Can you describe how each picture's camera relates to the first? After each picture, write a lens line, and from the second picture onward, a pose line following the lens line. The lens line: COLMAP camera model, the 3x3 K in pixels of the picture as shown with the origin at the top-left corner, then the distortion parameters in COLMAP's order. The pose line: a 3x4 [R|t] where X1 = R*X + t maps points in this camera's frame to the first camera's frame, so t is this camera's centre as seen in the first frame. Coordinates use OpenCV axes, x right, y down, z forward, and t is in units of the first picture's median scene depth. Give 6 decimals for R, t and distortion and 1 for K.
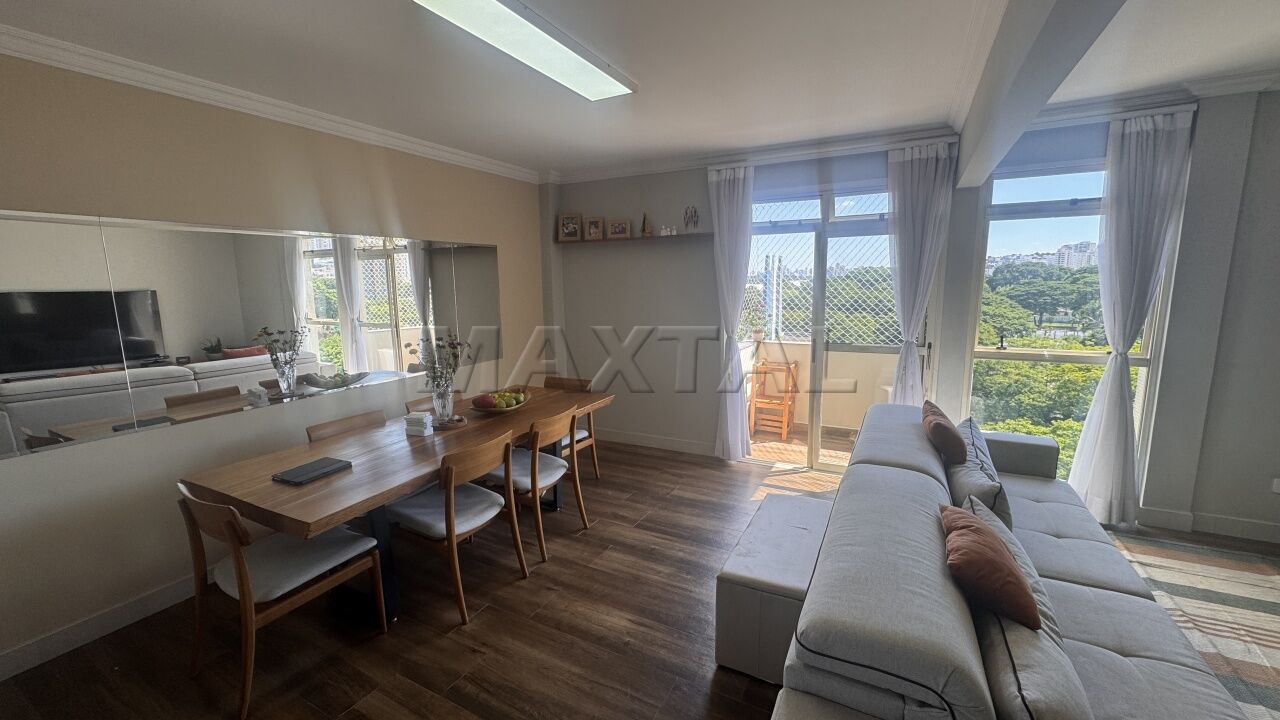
lens RADIAL K [[506.6, 0, 643.0], [0, 506.6, 360.5], [0, 0, 1]] dist [-0.006098, 0.000402]
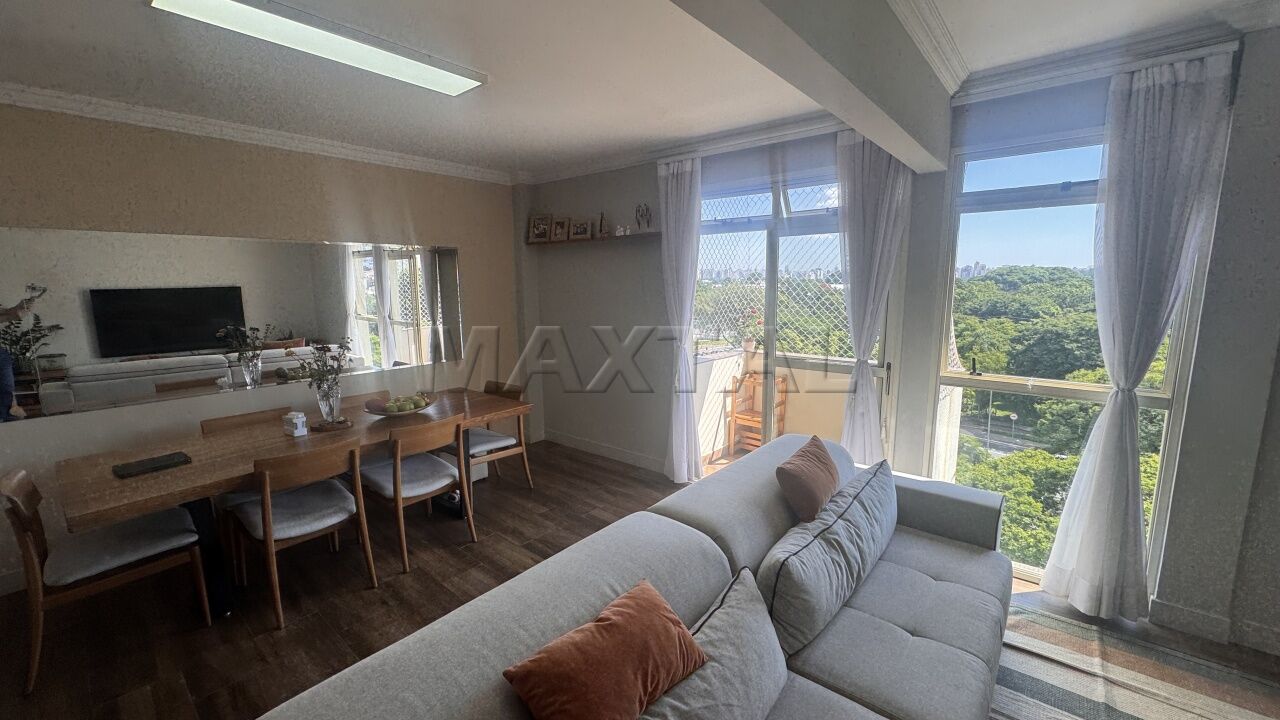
lens RADIAL K [[506.6, 0, 640.4], [0, 506.6, 360.3], [0, 0, 1]] dist [-0.006098, 0.000402]
pose [[0.977641, 0.039981, -0.206447, 0.320351], [-0.039474, 0.999199, 0.006578, -0.027046], [0.206544, 0.001718, 0.978436, 0.102542]]
